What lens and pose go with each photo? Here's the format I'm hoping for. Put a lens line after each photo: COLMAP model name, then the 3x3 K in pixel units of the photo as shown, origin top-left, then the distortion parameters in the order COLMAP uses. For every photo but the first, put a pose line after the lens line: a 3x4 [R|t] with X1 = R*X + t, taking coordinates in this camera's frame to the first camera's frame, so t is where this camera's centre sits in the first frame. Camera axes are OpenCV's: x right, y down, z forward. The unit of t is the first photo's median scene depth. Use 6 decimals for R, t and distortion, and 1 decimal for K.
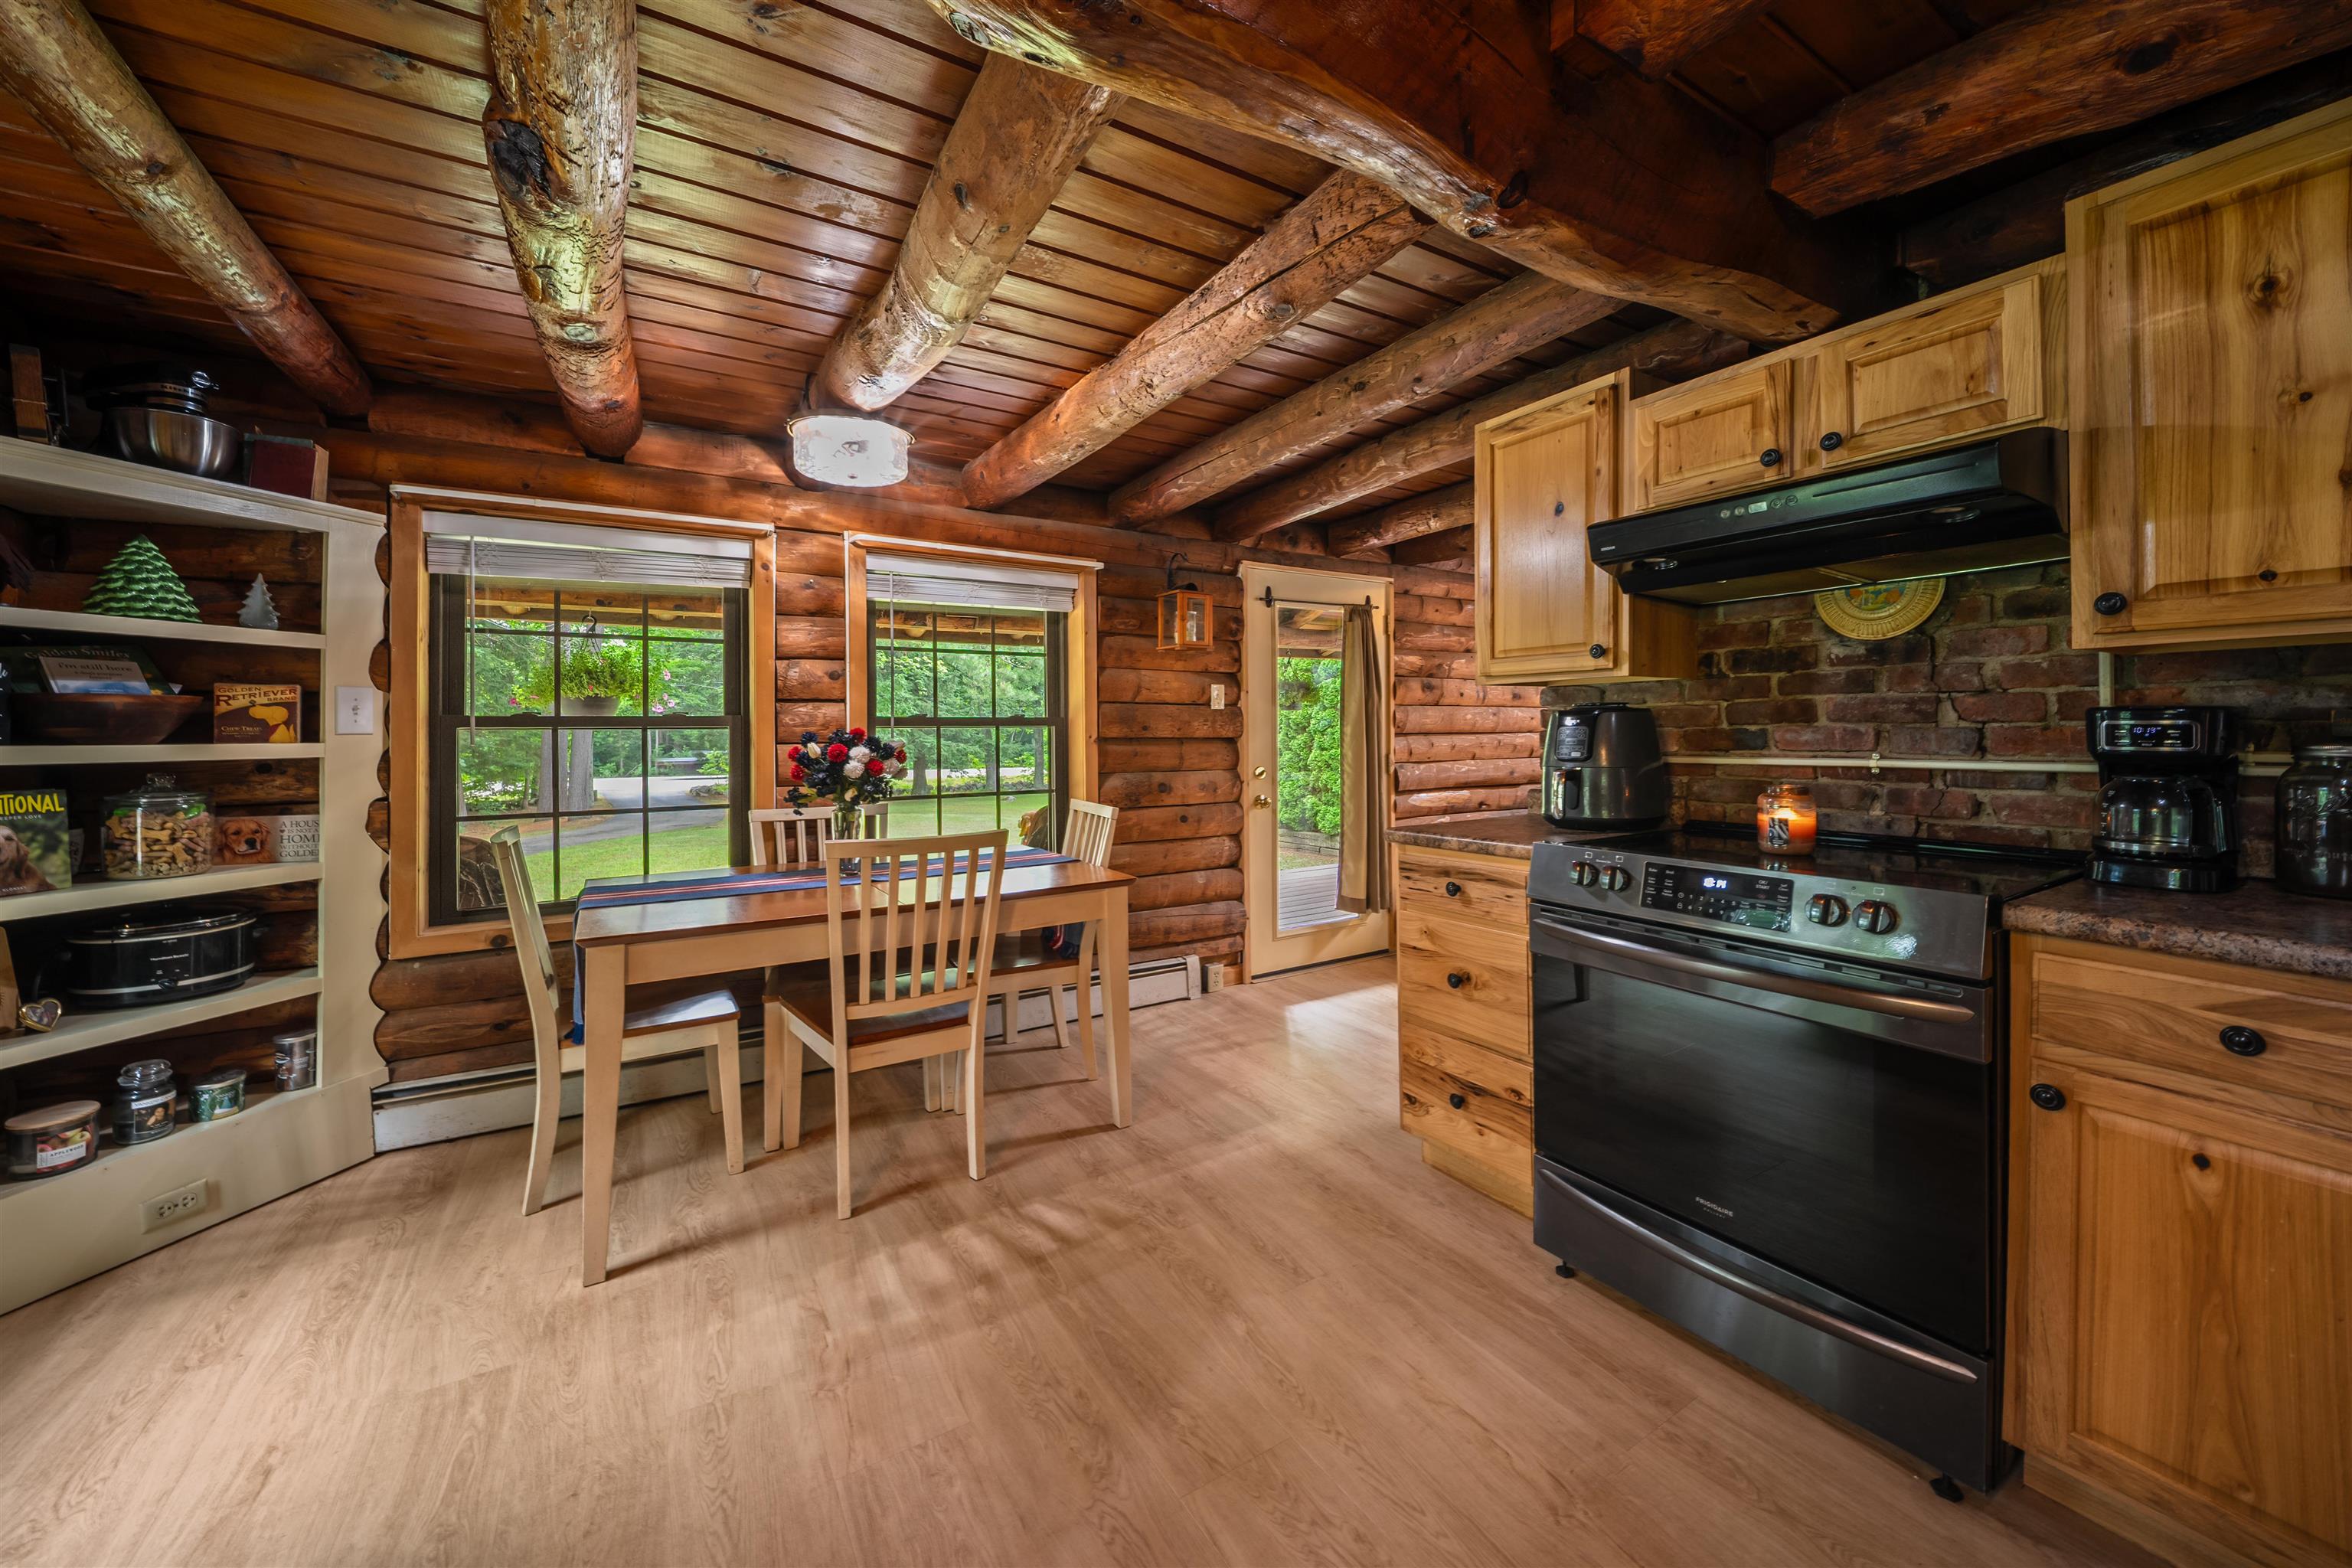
lens RADIAL K [[848.9, 0, 1230.2], [0, 848.9, 732.5], [0, 0, 1]] dist [-0.000666, -0.001626]
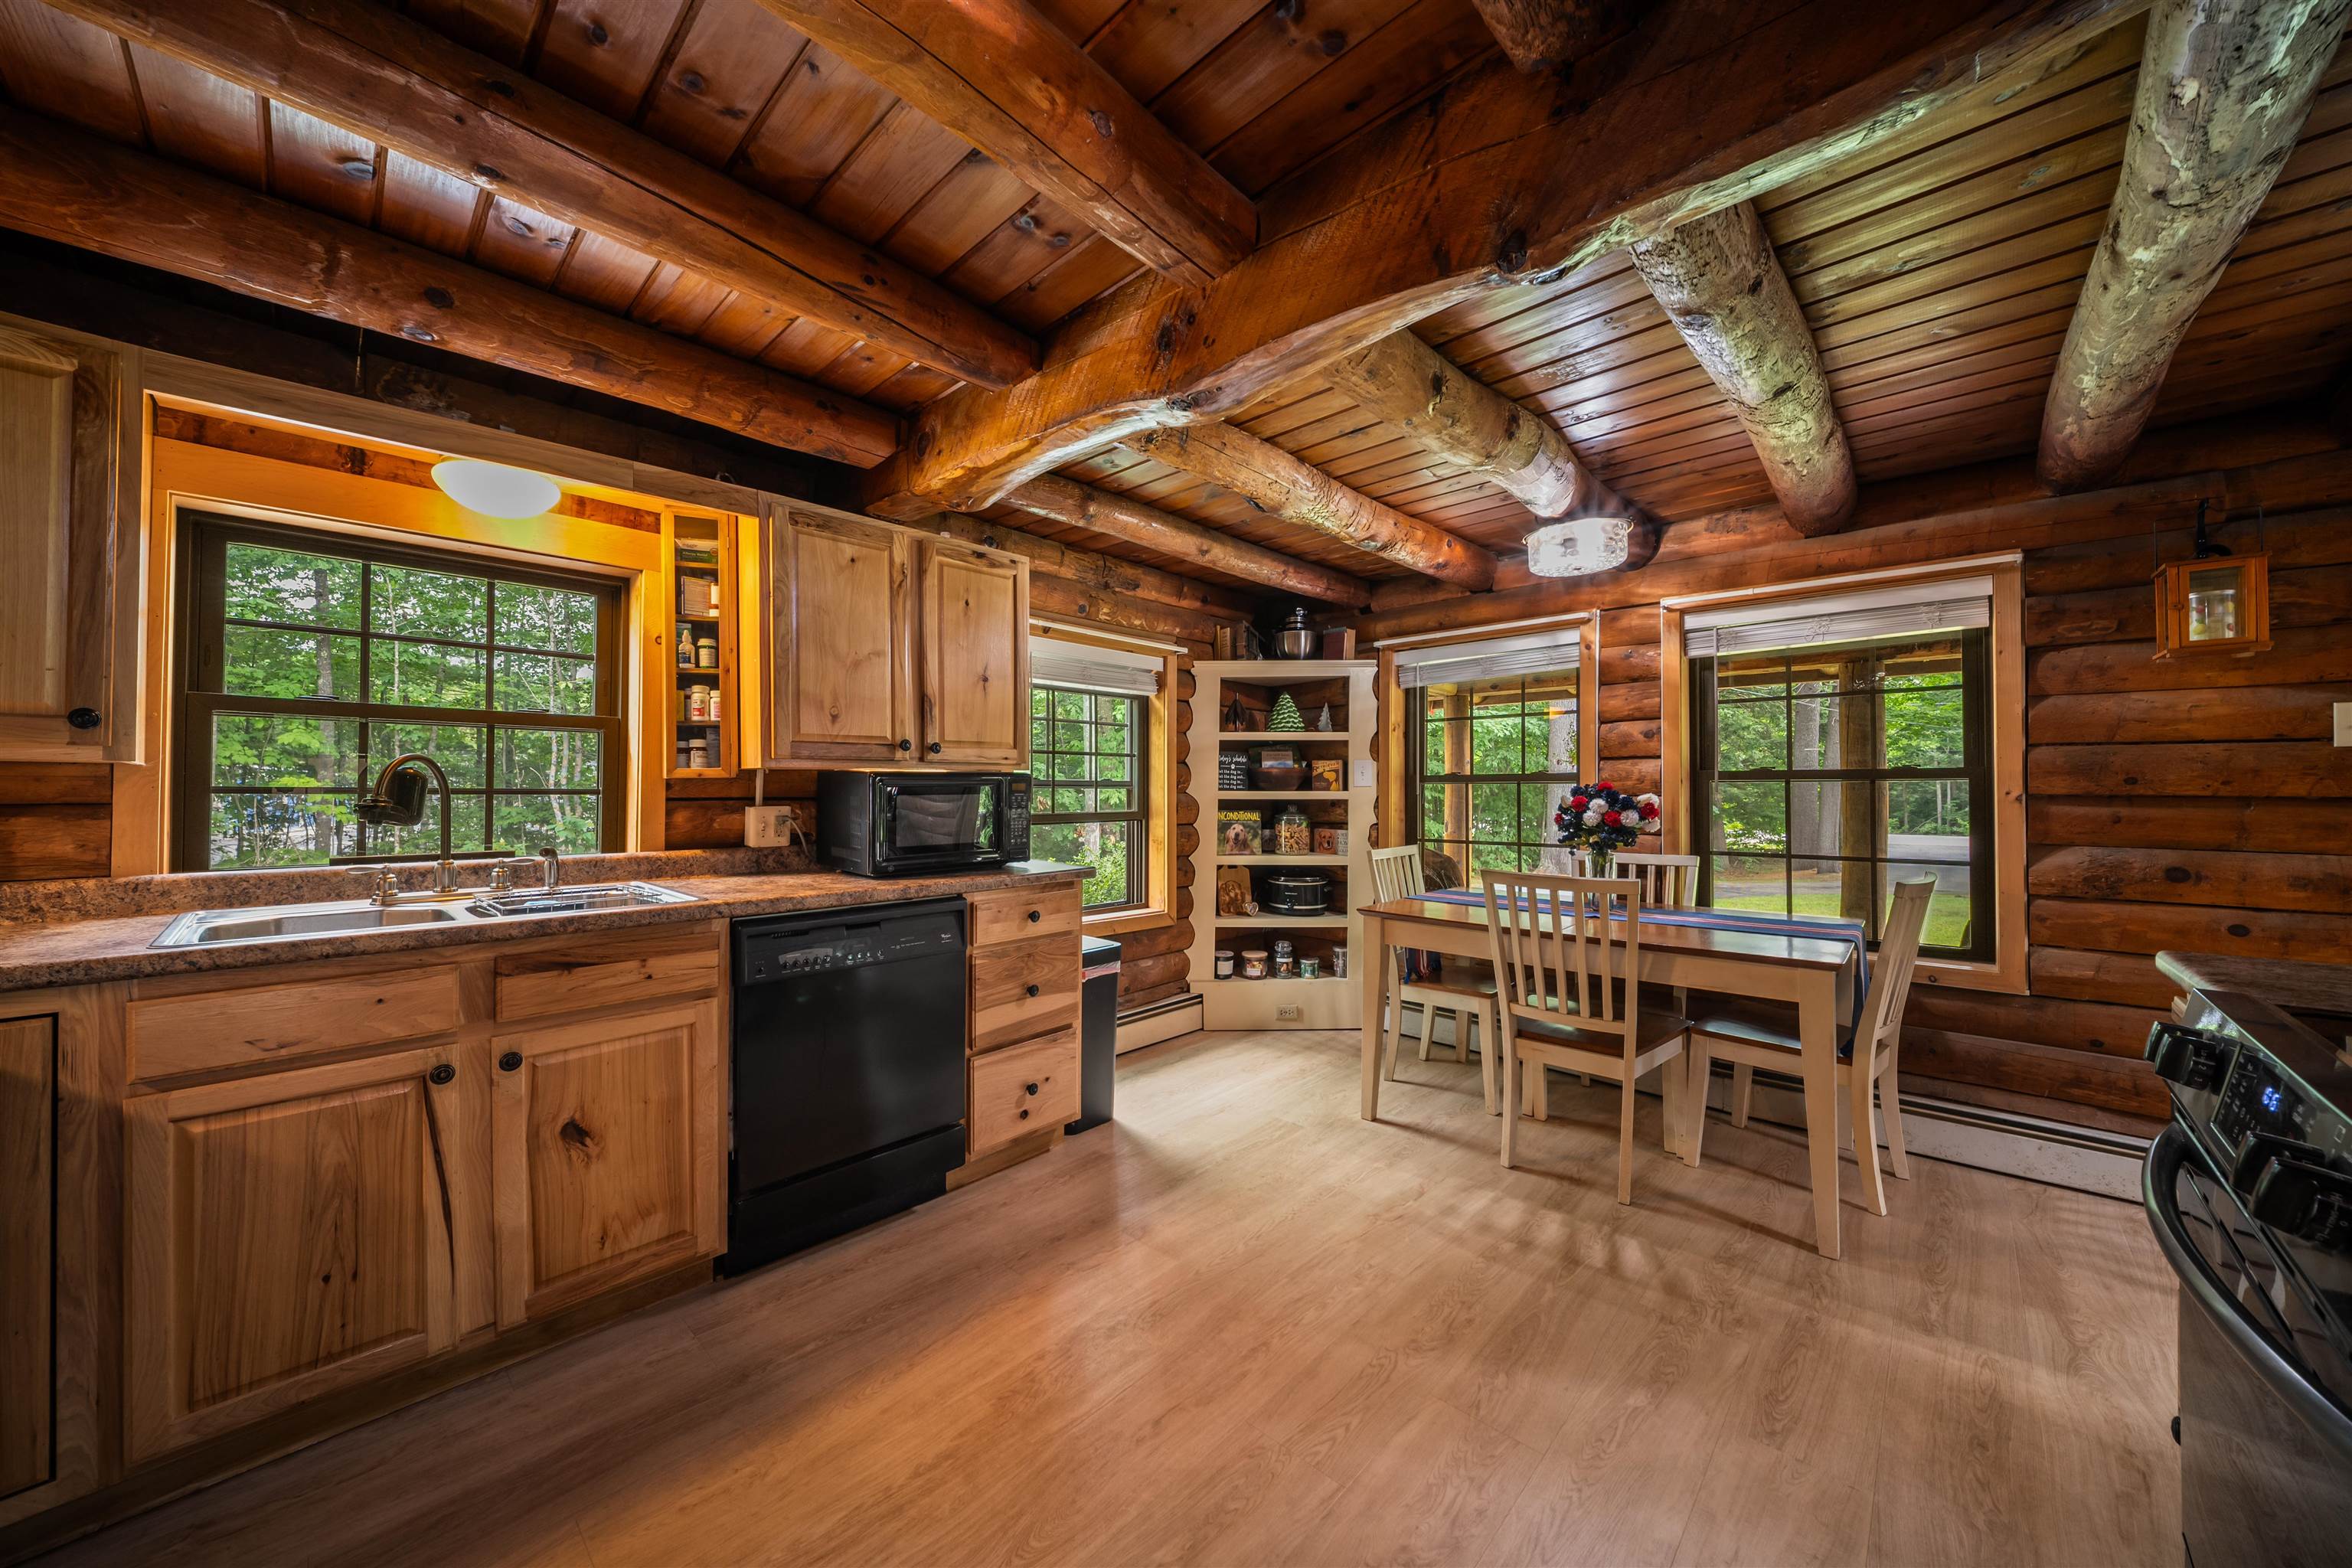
lens RADIAL K [[826.8, 0, 1135.8], [0, 826.8, 781.7], [0, 0, 1]] dist [0.002541, -0.002783]
pose [[0.214188, -0.003598, -0.976786, 0.599957], [-0.002151, 0.999989, -0.004155, 0.000154], [0.976790, 0.002991, 0.214178, 0.176258]]
